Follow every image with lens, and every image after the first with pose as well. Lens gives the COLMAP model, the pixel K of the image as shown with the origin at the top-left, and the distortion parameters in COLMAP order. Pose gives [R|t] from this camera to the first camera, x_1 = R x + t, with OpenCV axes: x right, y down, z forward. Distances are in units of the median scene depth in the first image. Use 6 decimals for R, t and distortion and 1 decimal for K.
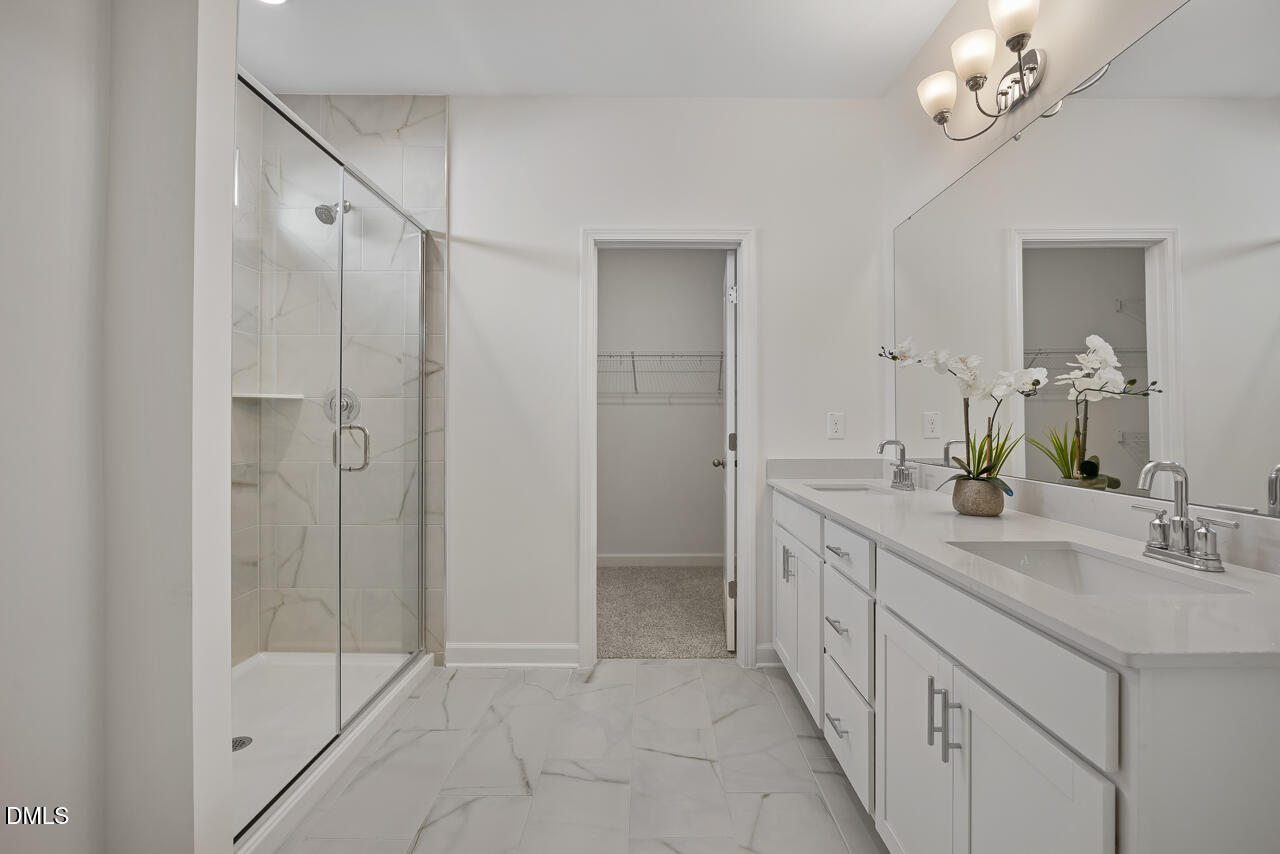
lens RADIAL K [[586.8, 0, 643.5], [0, 586.8, 419.2], [0, 0, 1]] dist [-0.016349, 0.002039]
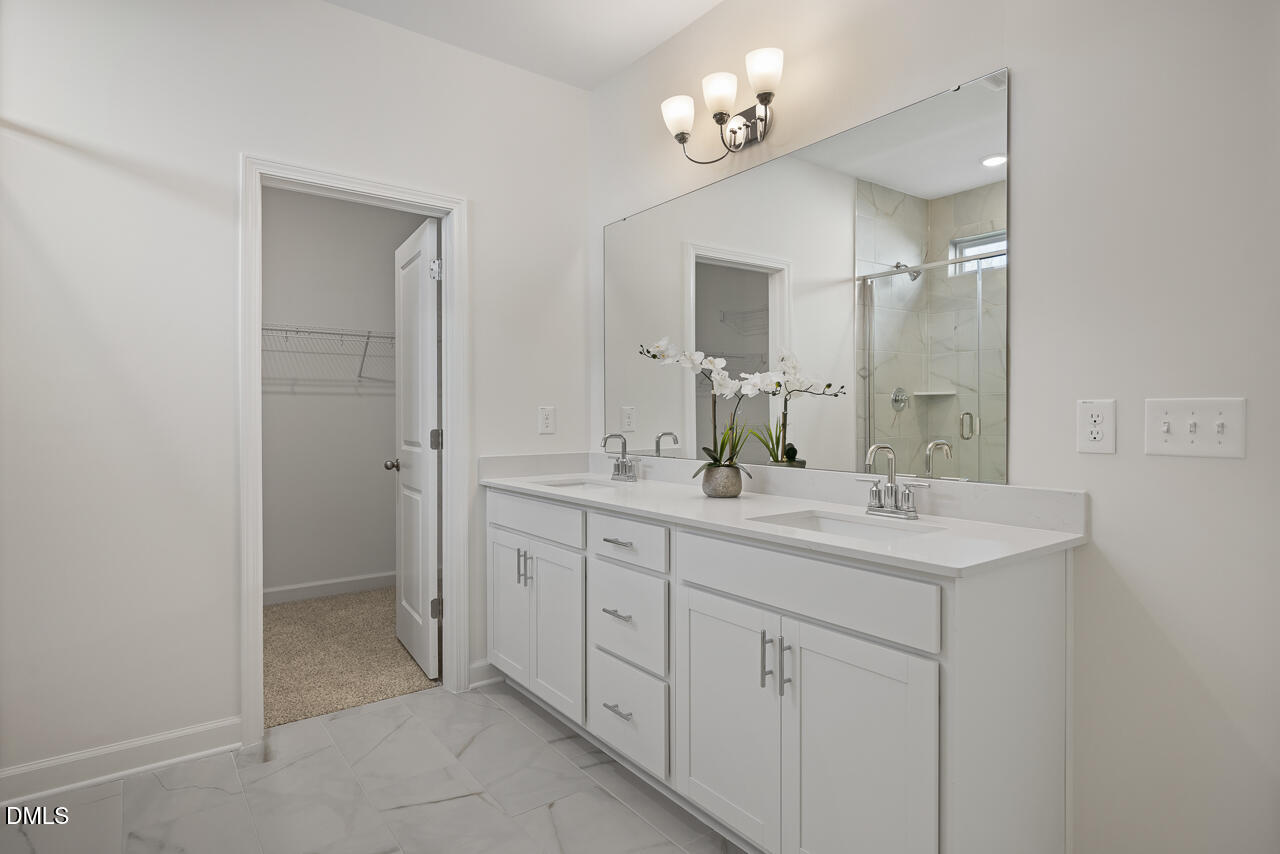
lens RADIAL K [[673.1, 0, 633.8], [0, 673.1, 423.3], [0, 0, 1]] dist [-0.001416, 0.001044]
pose [[0.803288, -0.008388, 0.595532, -0.219374], [-0.001455, 0.999870, 0.016045, -0.001741], [-0.595589, -0.013755, 0.803171, 0.022577]]
